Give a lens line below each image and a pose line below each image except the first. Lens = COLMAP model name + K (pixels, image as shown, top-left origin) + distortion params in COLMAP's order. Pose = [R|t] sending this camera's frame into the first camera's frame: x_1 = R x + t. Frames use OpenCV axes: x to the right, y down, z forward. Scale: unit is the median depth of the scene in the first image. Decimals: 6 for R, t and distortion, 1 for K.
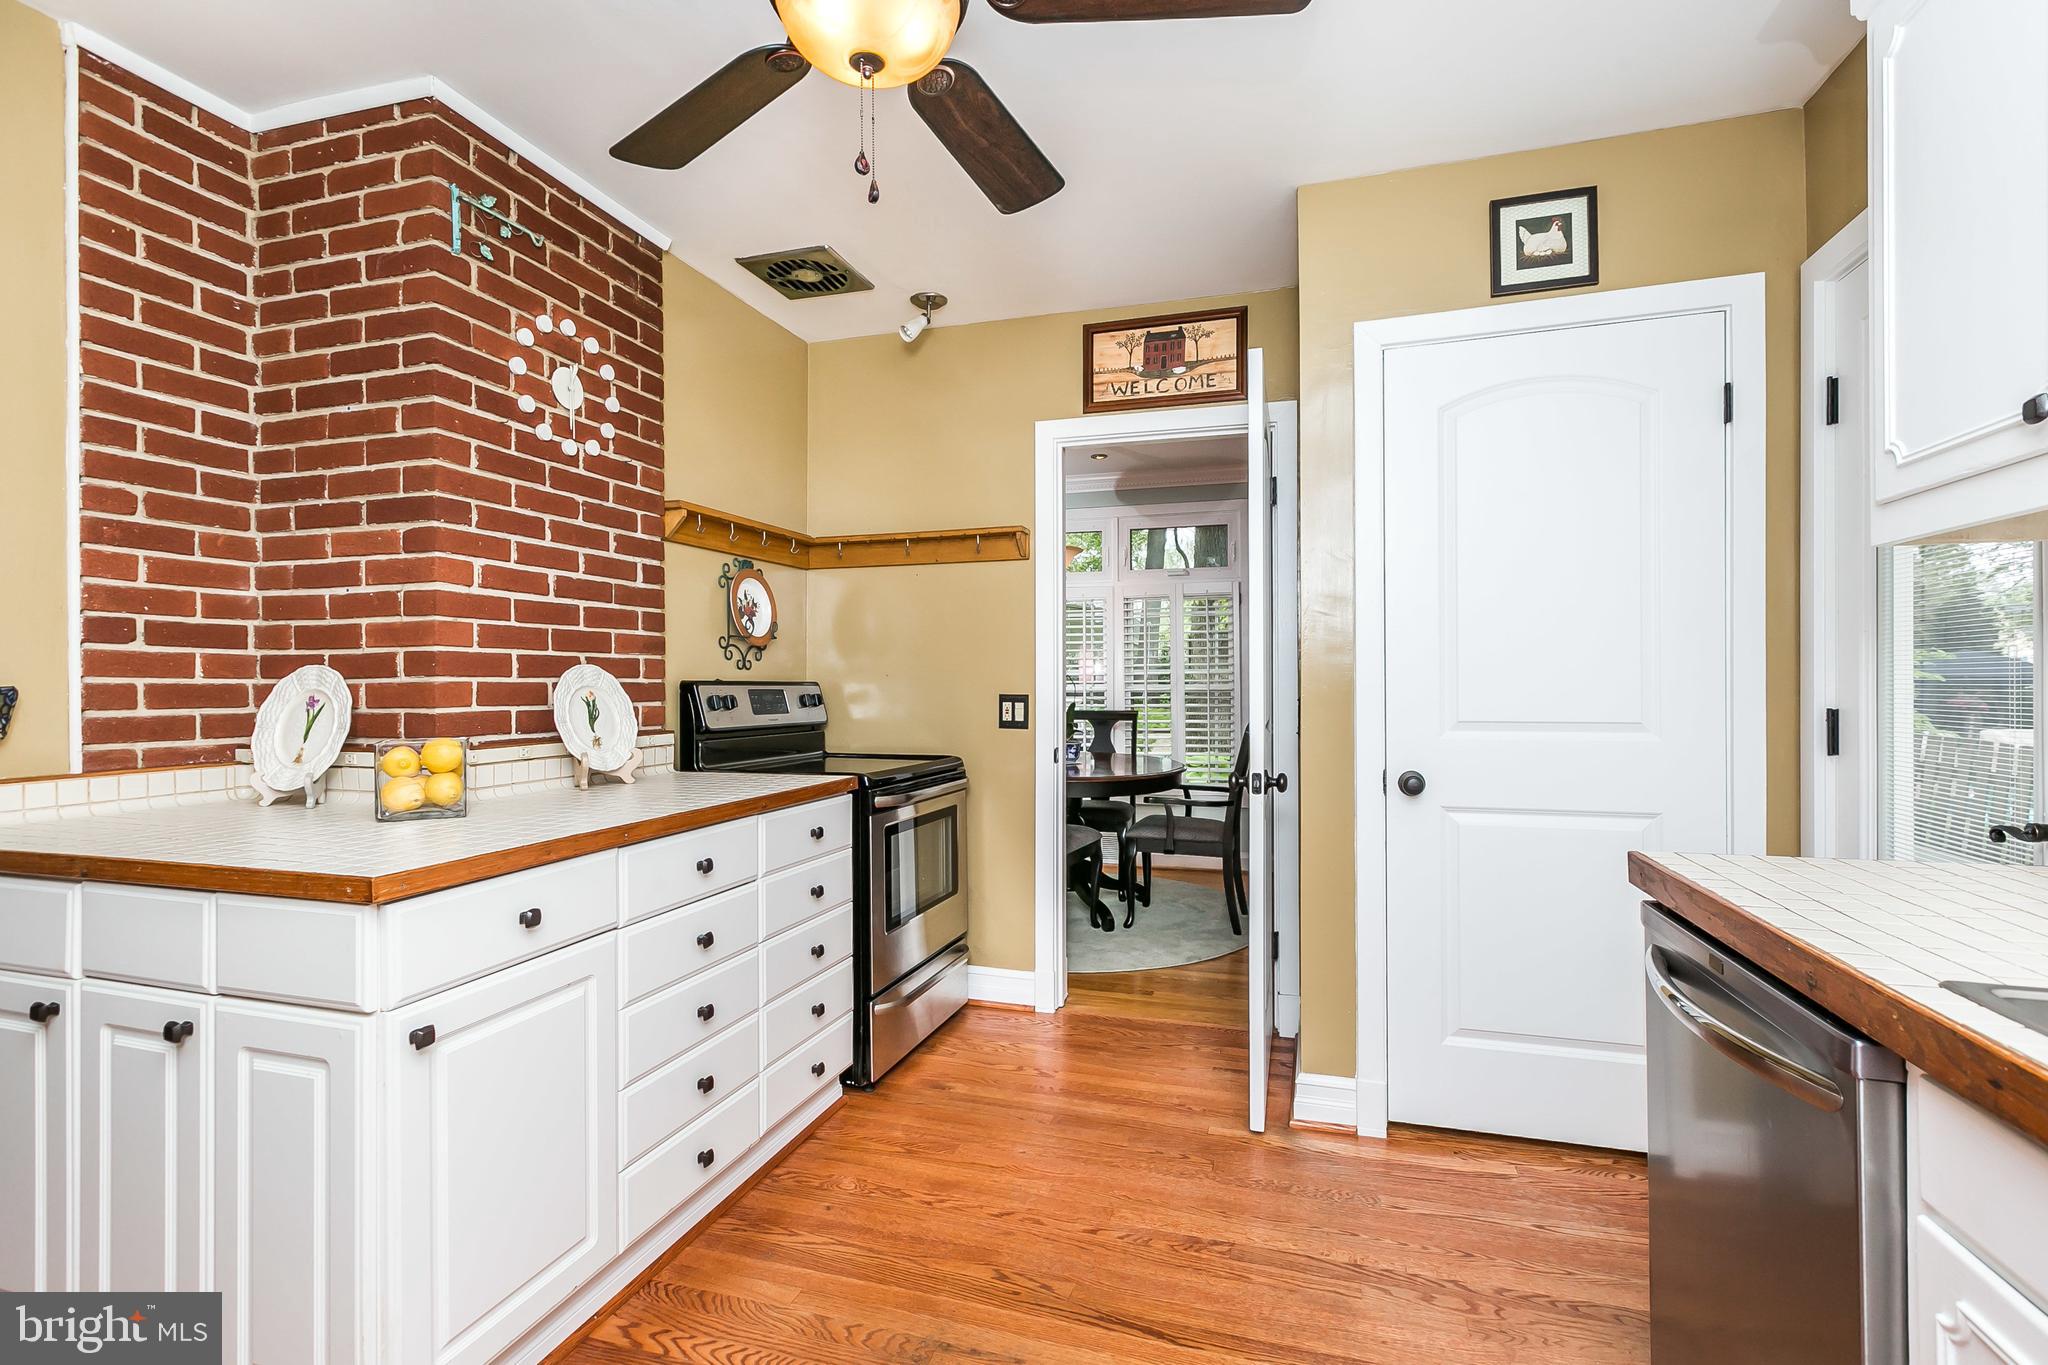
lens RADIAL K [[951.3, 0, 1026.9], [0, 951.3, 677.9], [0, 0, 1]] dist [0.000534, 0.000359]
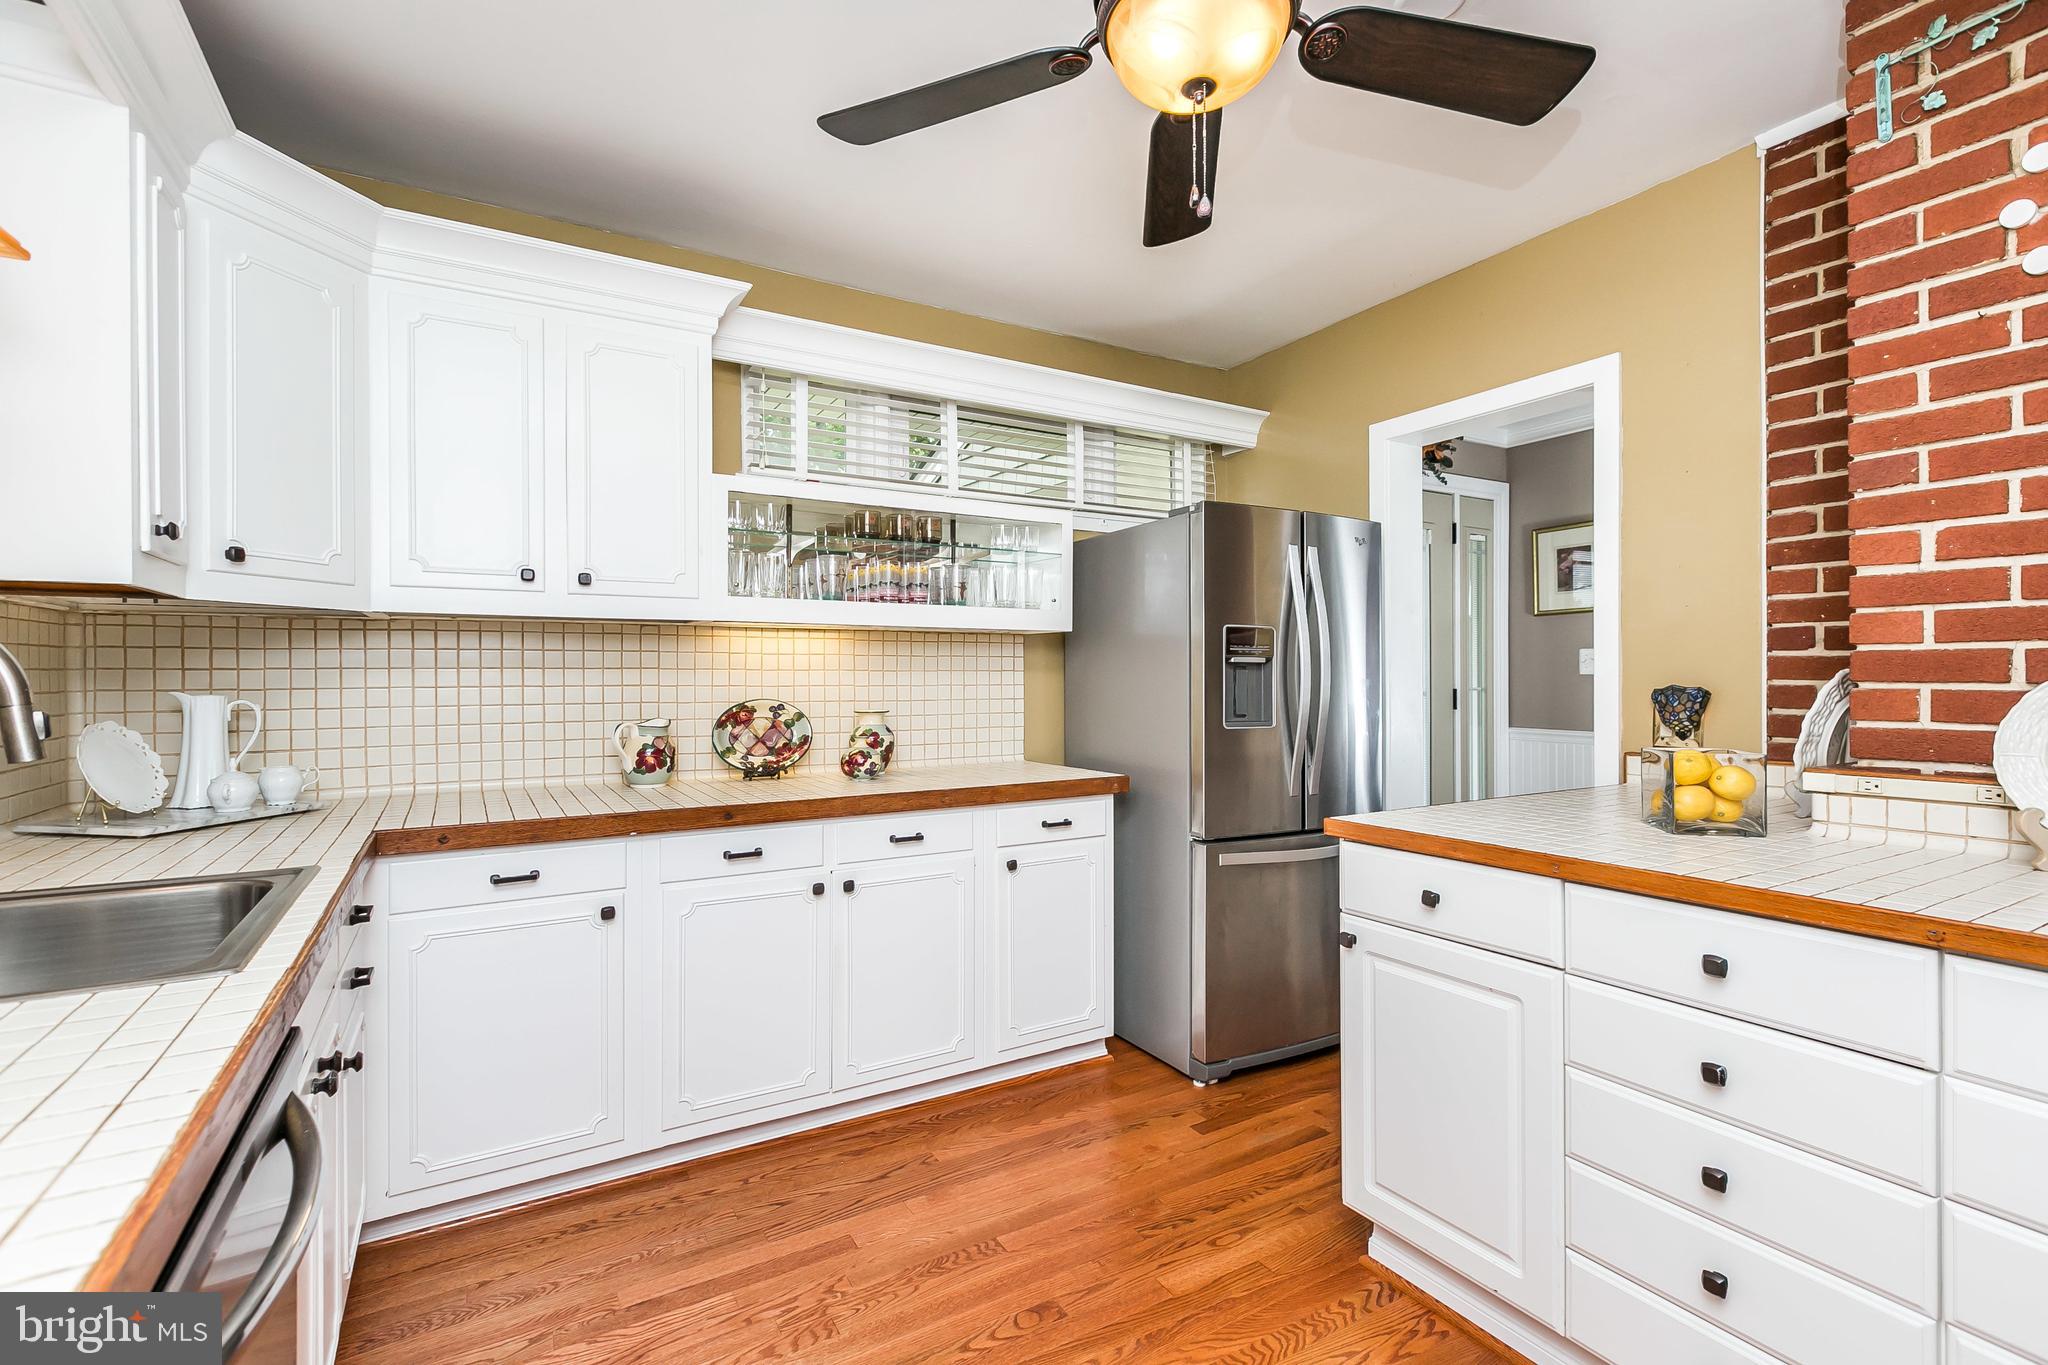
lens RADIAL K [[926.0, 0, 1024.0], [0, 926.0, 682.5], [0, 0, 1]] dist [-0.001107, 0.000556]
pose [[-0.673465, 0.012256, -0.739118, 0.437793], [0.011112, 0.999917, 0.006456, -0.013665], [0.739136, -0.003865, -0.673545, 0.973502]]
